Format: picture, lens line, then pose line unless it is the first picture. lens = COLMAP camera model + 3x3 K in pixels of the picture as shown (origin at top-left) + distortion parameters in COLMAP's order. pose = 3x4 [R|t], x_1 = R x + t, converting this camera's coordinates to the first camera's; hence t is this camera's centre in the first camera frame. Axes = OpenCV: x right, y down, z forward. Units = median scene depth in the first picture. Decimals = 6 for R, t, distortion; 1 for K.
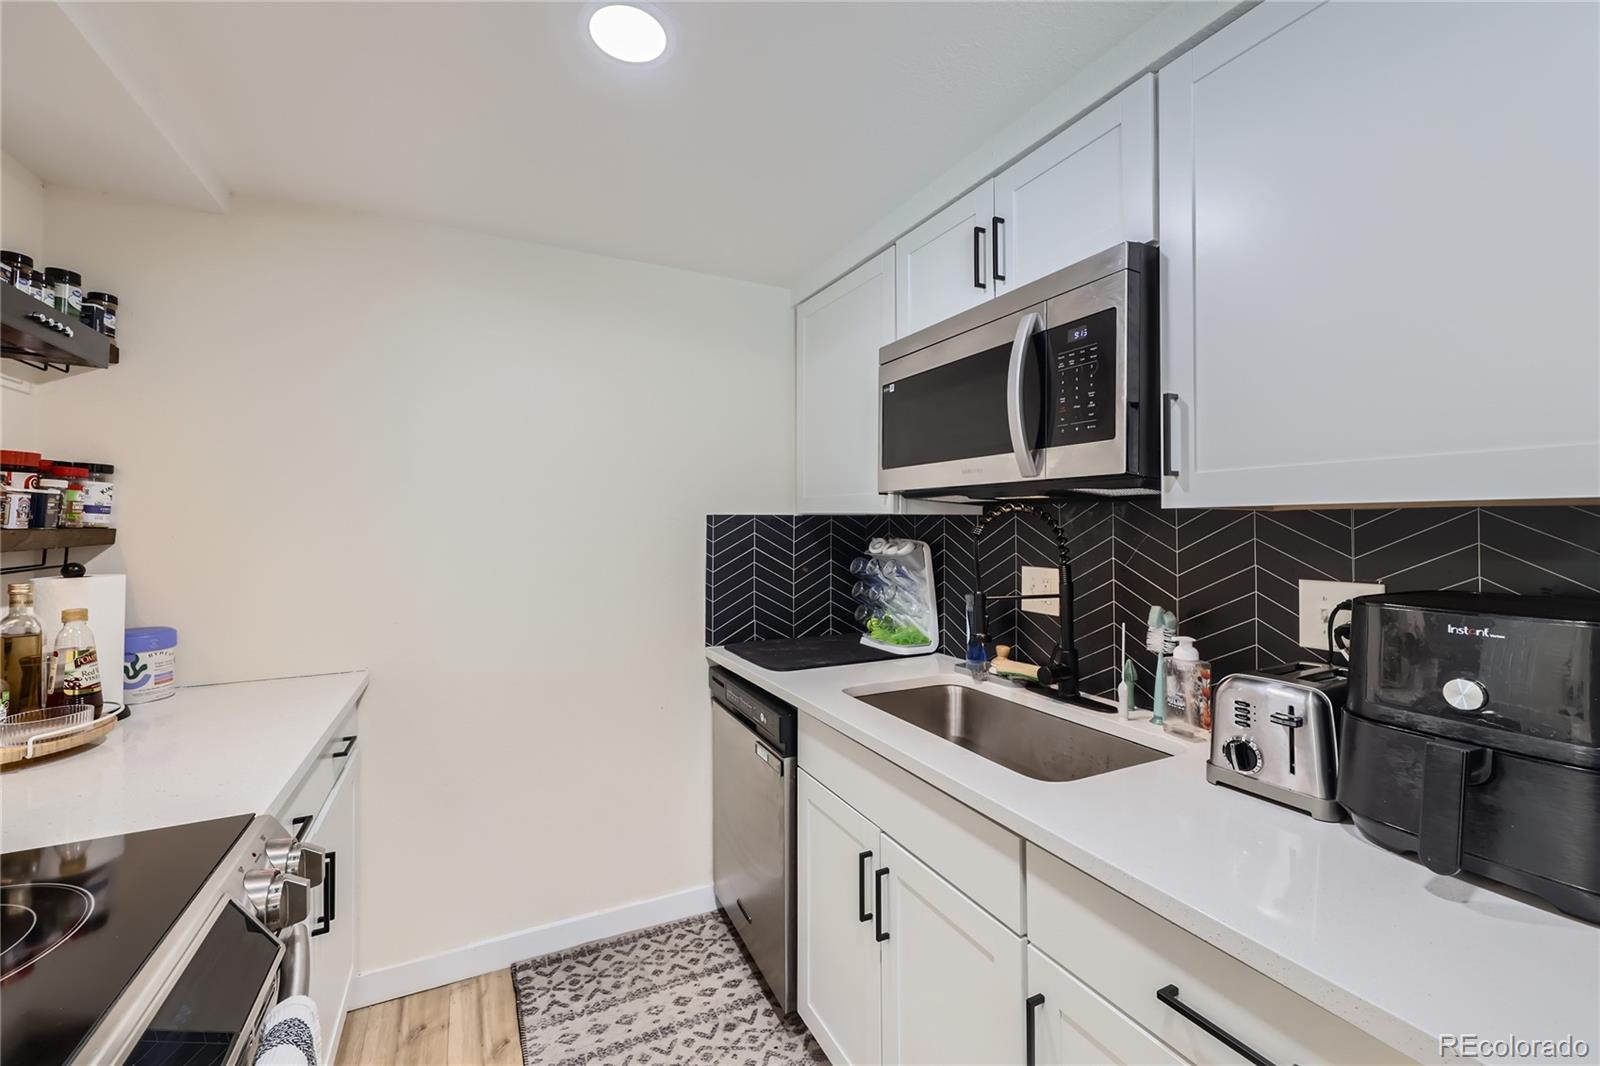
lens RADIAL K [[649.6, 0, 807.7], [0, 649.6, 516.4], [0, 0, 1]] dist [0.012786, -0.003719]
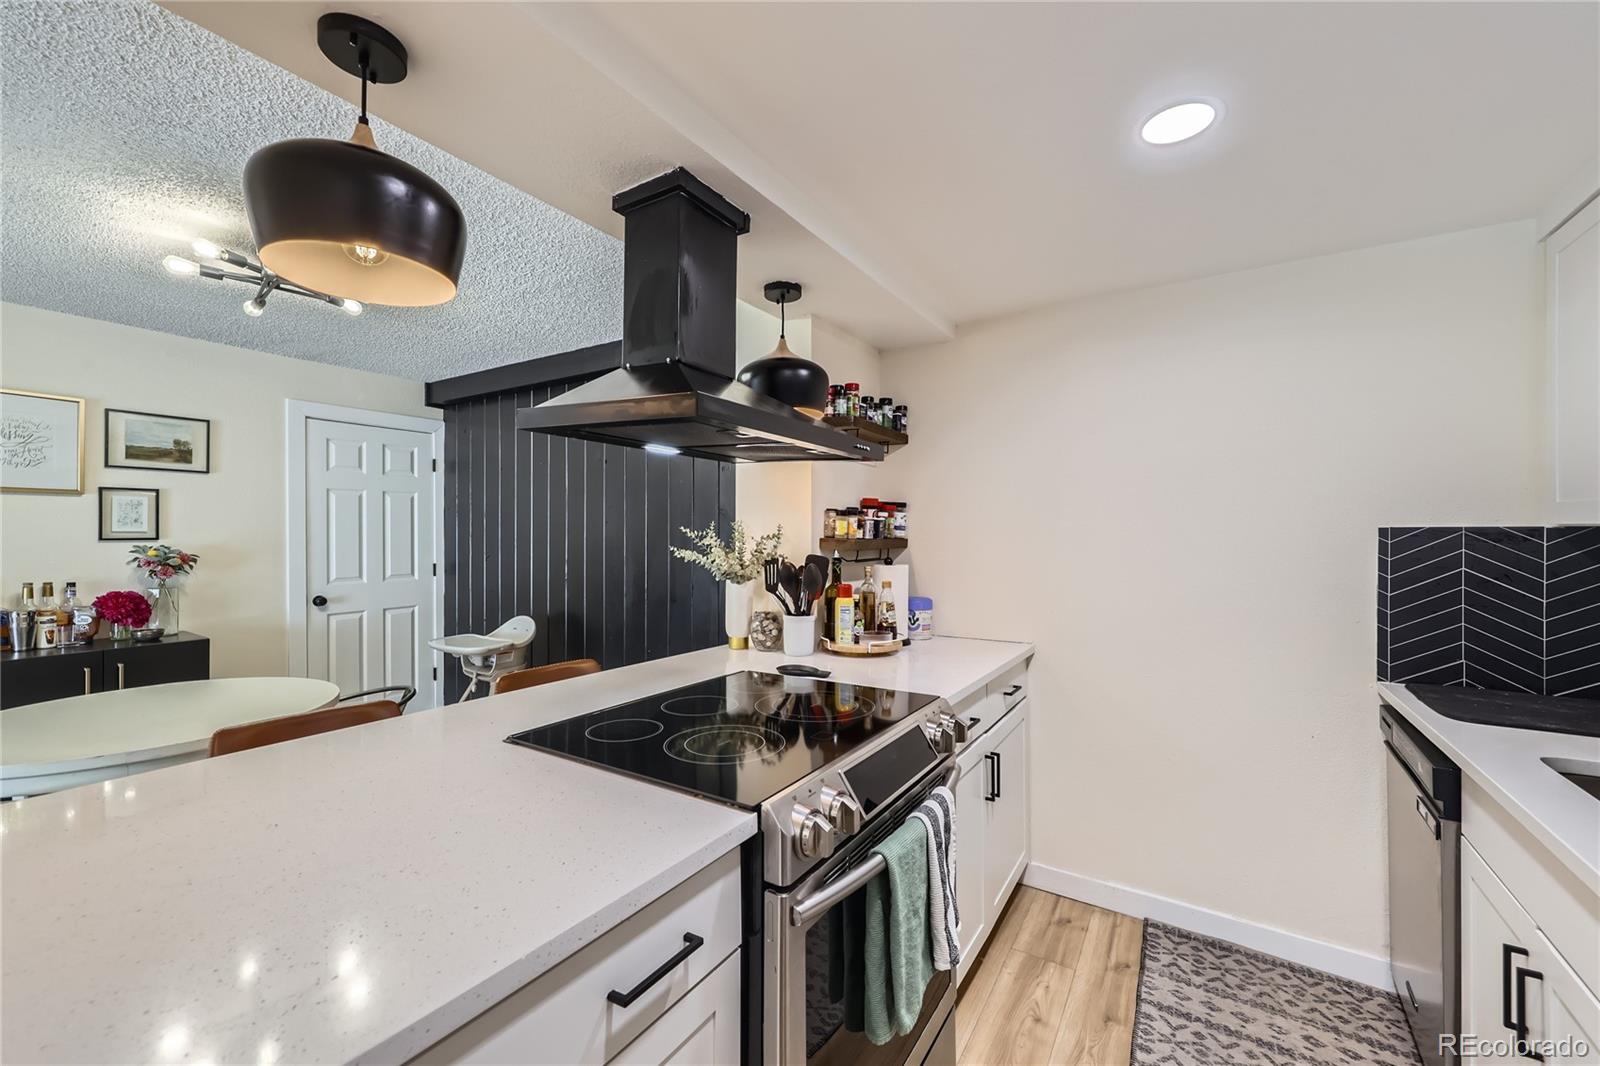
lens RADIAL K [[640.5, 0, 806.1], [0, 640.5, 538.6], [0, 0, 1]] dist [0.009751, -0.000296]
pose [[0.529419, 0.004829, -0.848347, 0.259399], [0.006660, 0.999929, 0.009848, -0.001892], [0.848334, -0.010863, 0.529350, -0.138956]]
